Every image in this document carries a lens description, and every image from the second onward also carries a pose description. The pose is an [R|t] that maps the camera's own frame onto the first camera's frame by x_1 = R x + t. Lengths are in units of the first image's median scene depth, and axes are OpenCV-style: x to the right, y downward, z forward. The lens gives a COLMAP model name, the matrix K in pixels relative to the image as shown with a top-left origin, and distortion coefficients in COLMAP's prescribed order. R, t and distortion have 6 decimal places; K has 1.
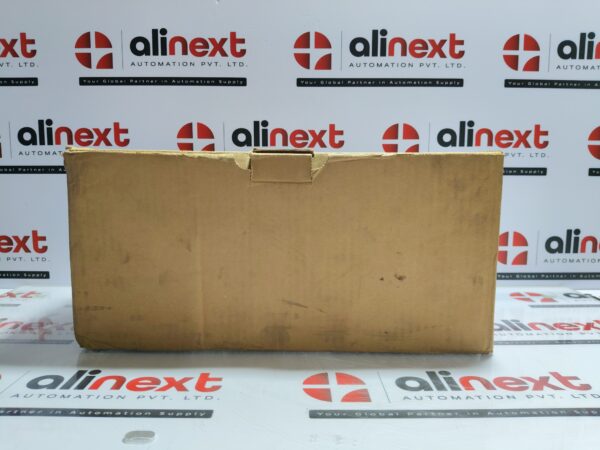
lens RADIAL K [[453.0, 0, 299.2], [0, 453.0, 221.9], [0, 0, 1]] dist [0.011516, -0.076691]
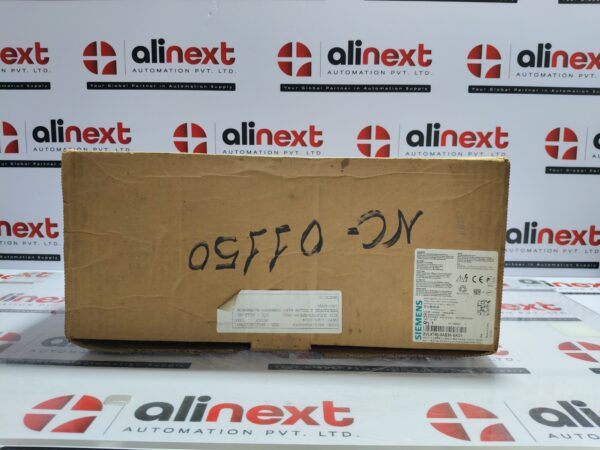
lens RADIAL K [[453.0, 0, 302.1], [0, 453.0, 223.6], [0, 0, 1]] dist [0.011516, -0.076691]
pose [[0.999820, 0.010094, -0.016070, 0.069372], [-0.009740, 0.999711, 0.021968, 0.001808], [0.016287, -0.021808, 0.999630, -0.121566]]
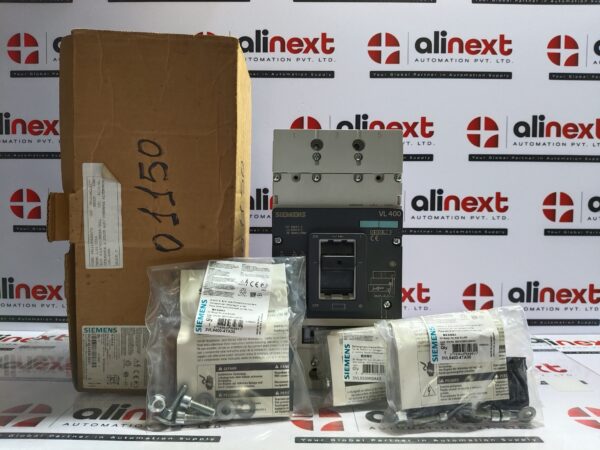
lens RADIAL K [[453.0, 0, 300.8], [0, 453.0, 223.7], [0, 0, 1]] dist [0.011516, -0.076691]
pose [[0.999970, 0.002349, -0.007360, 0.025801], [-0.002827, 0.997838, -0.065657, -0.056267], [0.007190, 0.065676, 0.997815, -0.173256]]
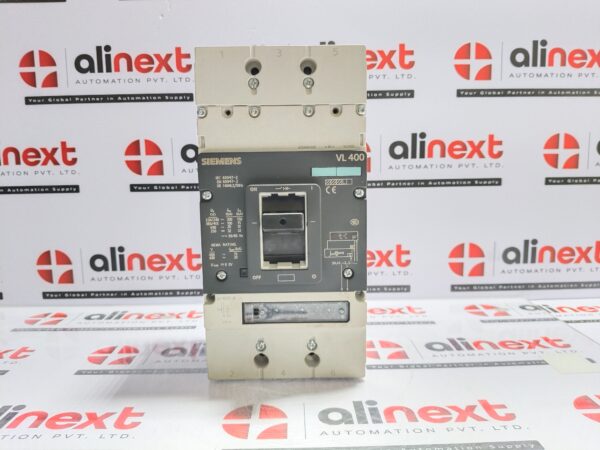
lens RADIAL K [[453.0, 0, 302.1], [0, 453.0, 222.2], [0, 0, 1]] dist [0.011516, -0.076691]
pose [[0.999787, -0.020230, 0.004205, 0.109915], [0.020159, 0.999664, 0.016310, -0.049666], [-0.004533, -0.016221, 0.999858, 0.011701]]
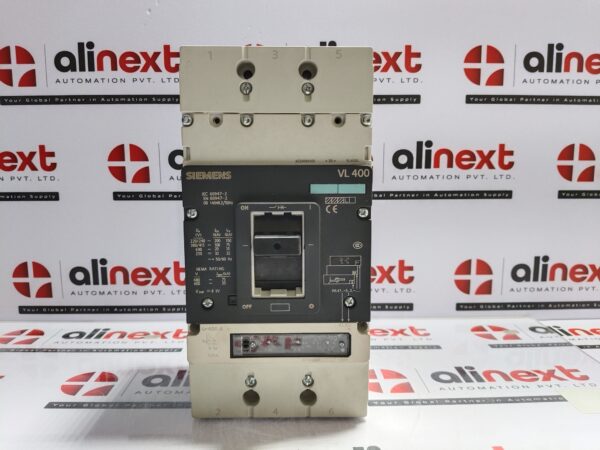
lens RADIAL K [[453.0, 0, 301.2], [0, 453.0, 221.0], [0, 0, 1]] dist [0.011516, -0.076691]
pose [[0.999894, -0.007853, 0.012223, 0.108902], [0.007626, 0.999799, 0.018523, -0.080152], [-0.012366, -0.018427, 0.999754, 0.082409]]
